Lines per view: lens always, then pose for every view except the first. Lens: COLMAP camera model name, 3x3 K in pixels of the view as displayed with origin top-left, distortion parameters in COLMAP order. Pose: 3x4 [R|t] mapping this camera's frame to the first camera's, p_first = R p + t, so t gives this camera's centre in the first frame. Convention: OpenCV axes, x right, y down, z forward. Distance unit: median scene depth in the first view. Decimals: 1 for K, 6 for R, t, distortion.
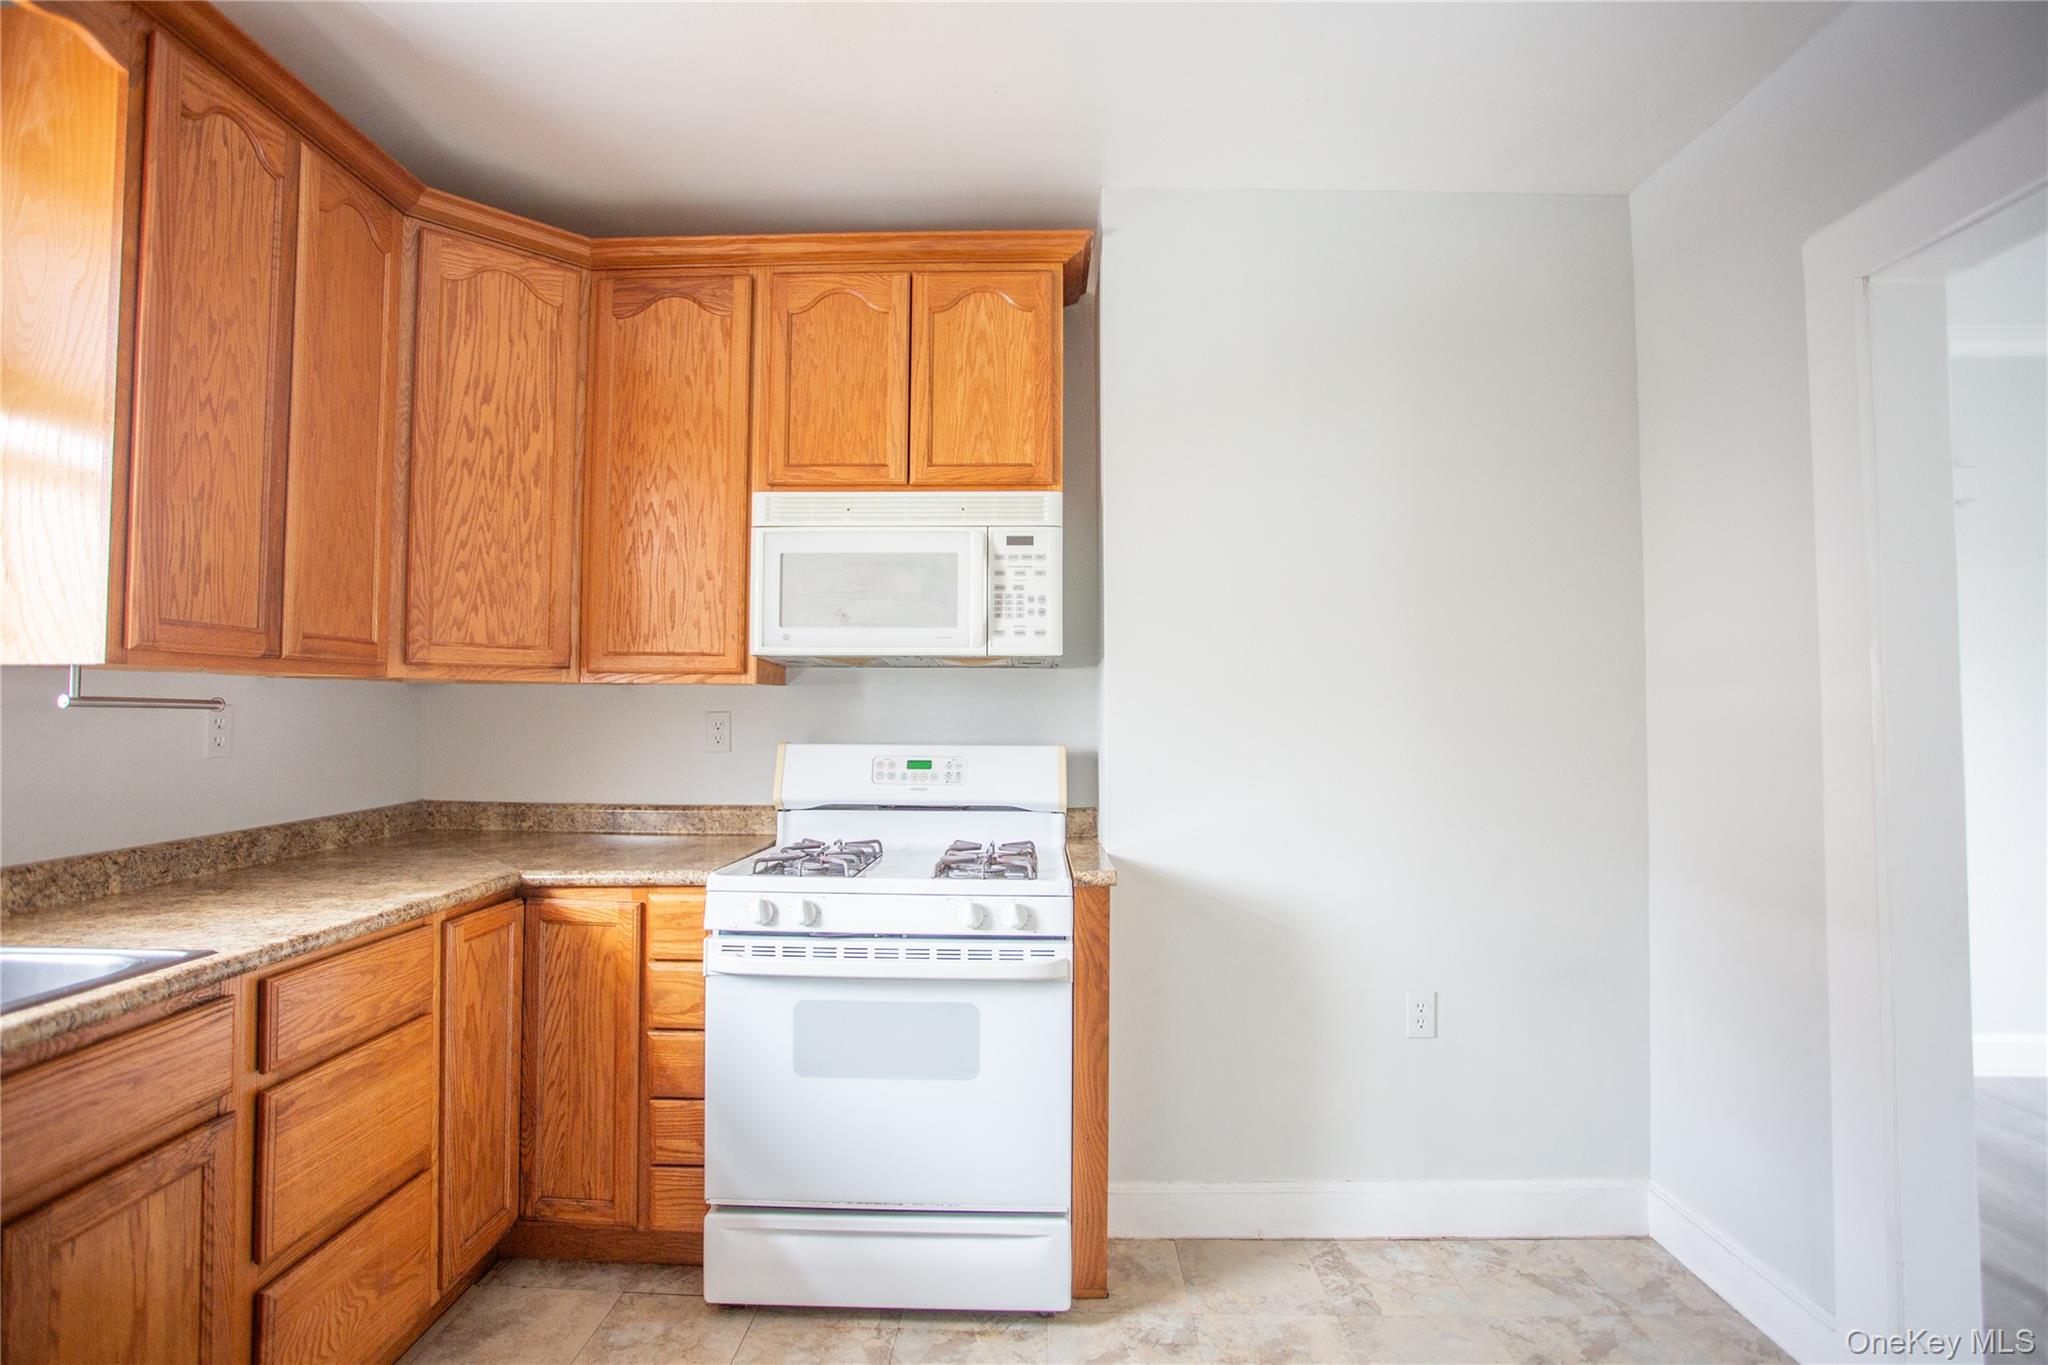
lens RADIAL K [[996.0, 0, 1019.7], [0, 996.0, 673.2], [0, 0, 1]] dist [-0.077713, 0.033725]
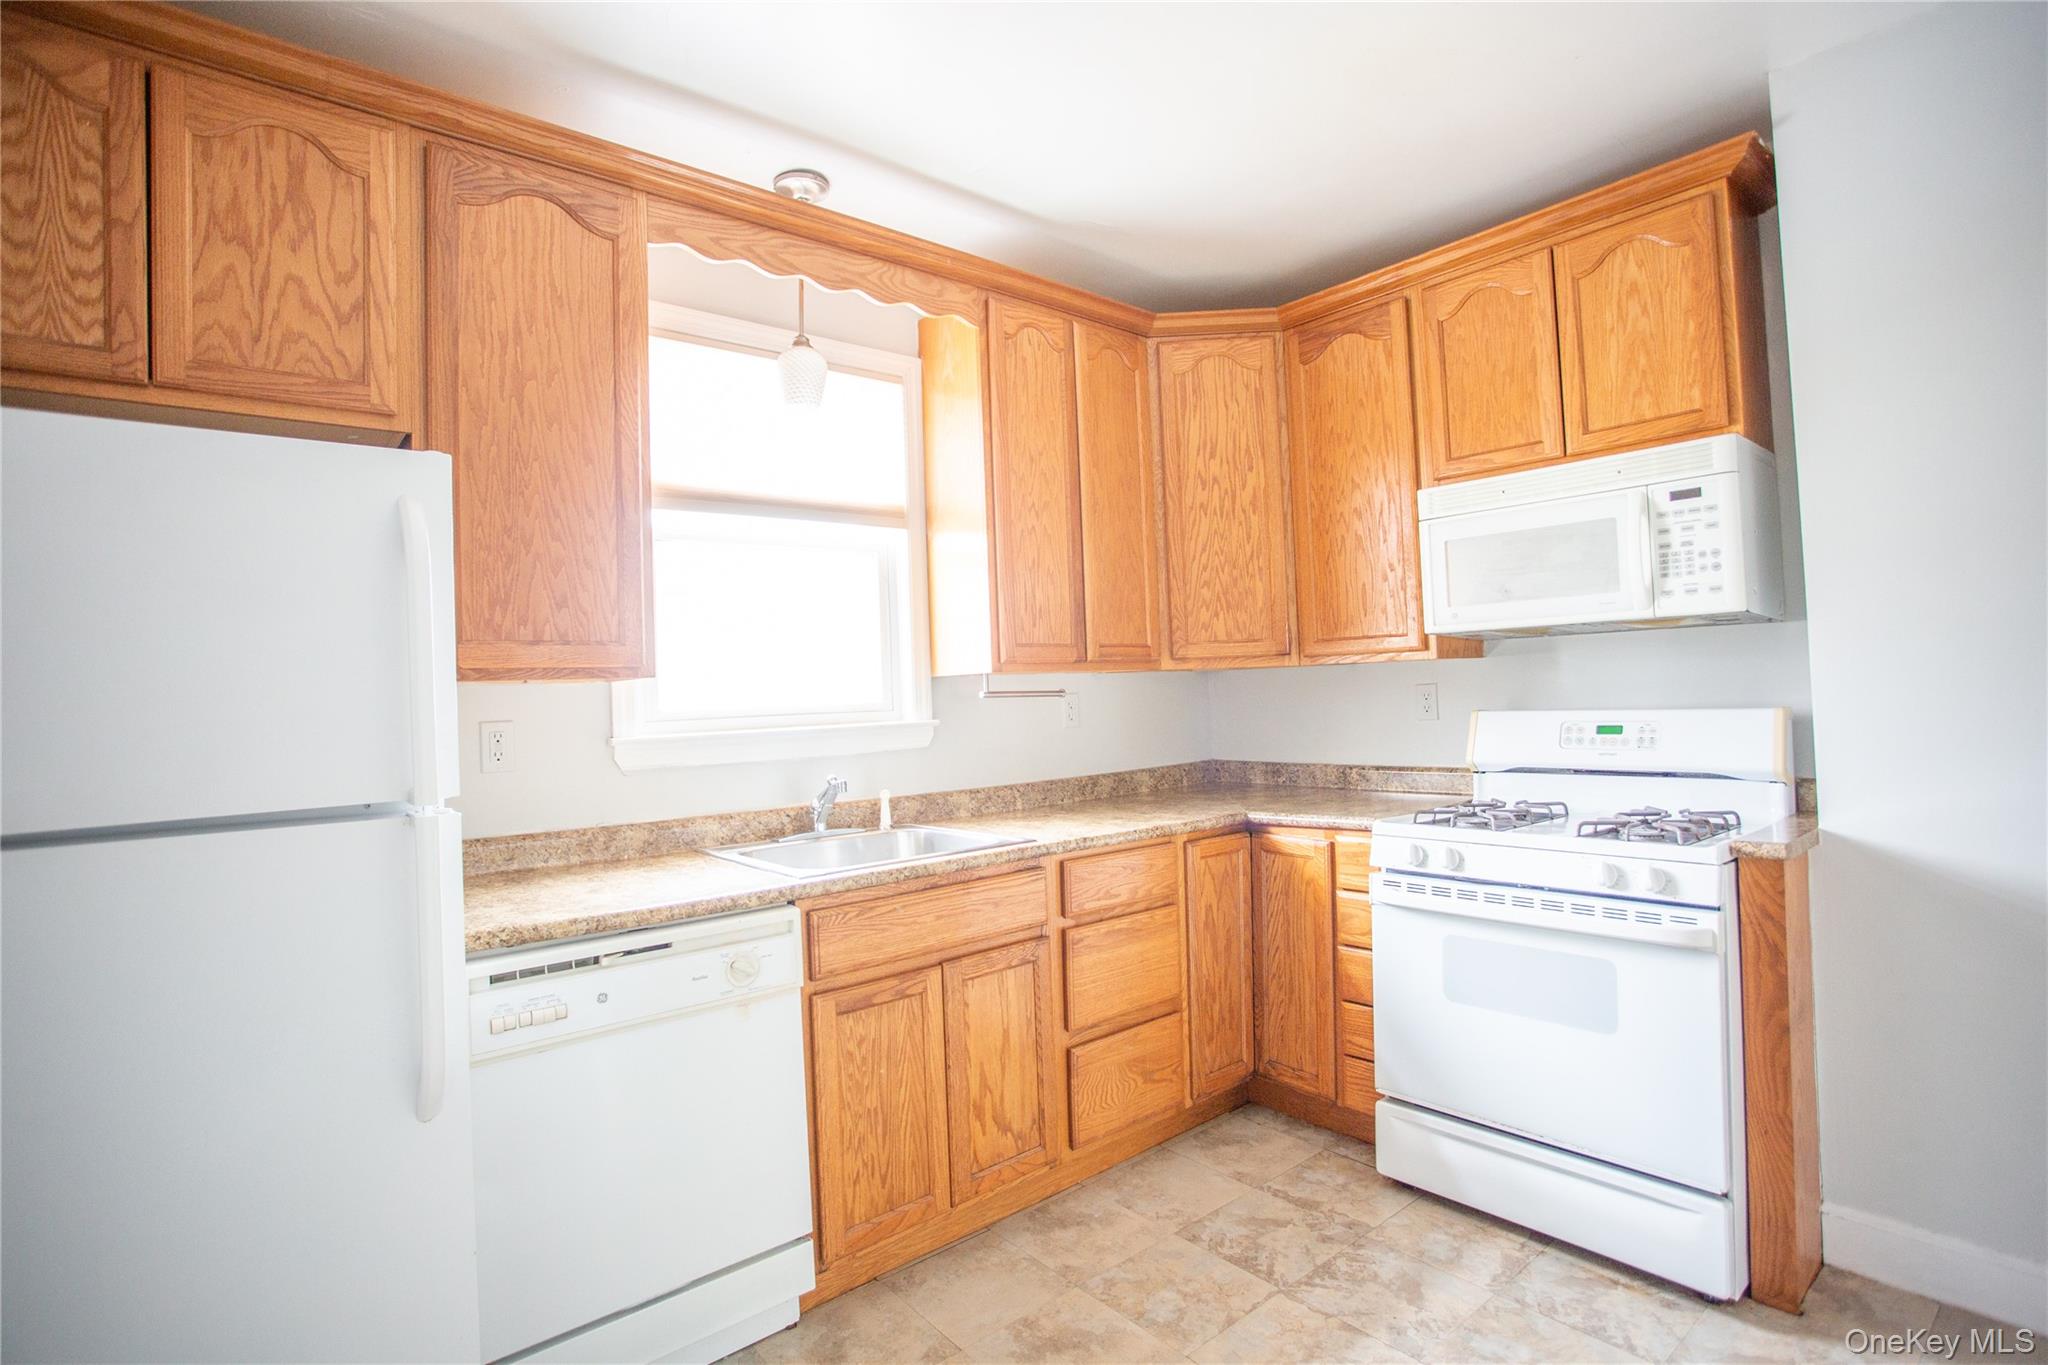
lens RADIAL K [[992.7, 0, 1018.2], [0, 992.7, 671.9], [0, 0, 1]] dist [-0.076506, 0.035261]
pose [[0.657330, -0.043566, -0.752342, 0.277454], [0.064575, 0.997912, -0.001366, -0.003782], [0.750831, -0.047684, 0.658771, -0.097428]]
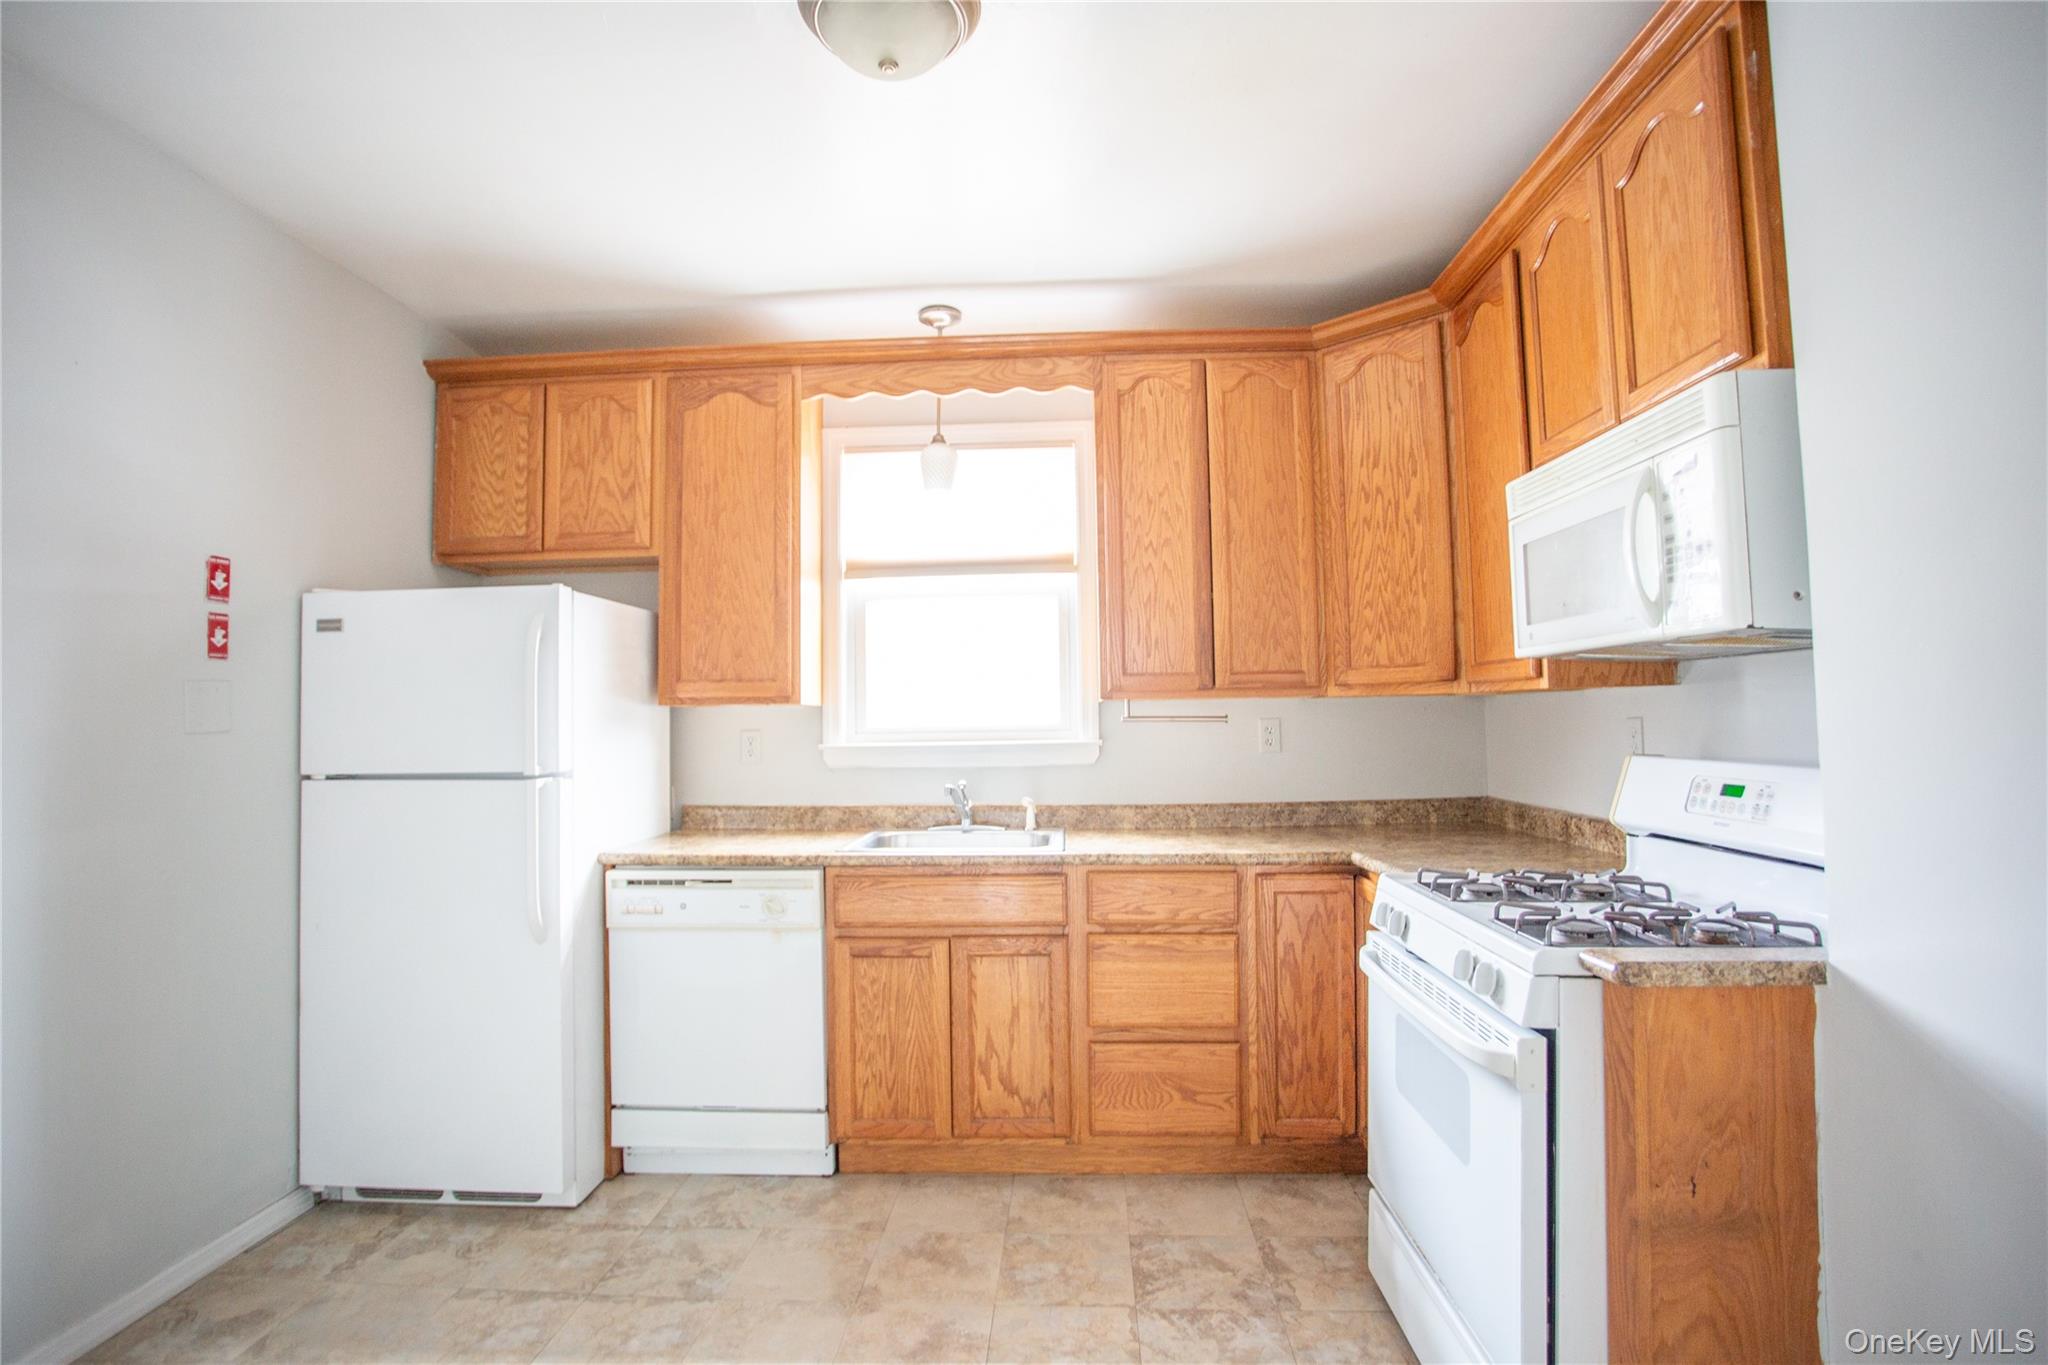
lens RADIAL K [[996.0, 0, 1019.7], [0, 996.0, 673.2], [0, 0, 1]] dist [-0.077713, 0.033725]
pose [[-0.026736, -0.049847, -0.998399, 0.690317], [0.049195, 0.997480, -0.051119, 0.020437], [0.998431, -0.050483, -0.024216, 0.579869]]
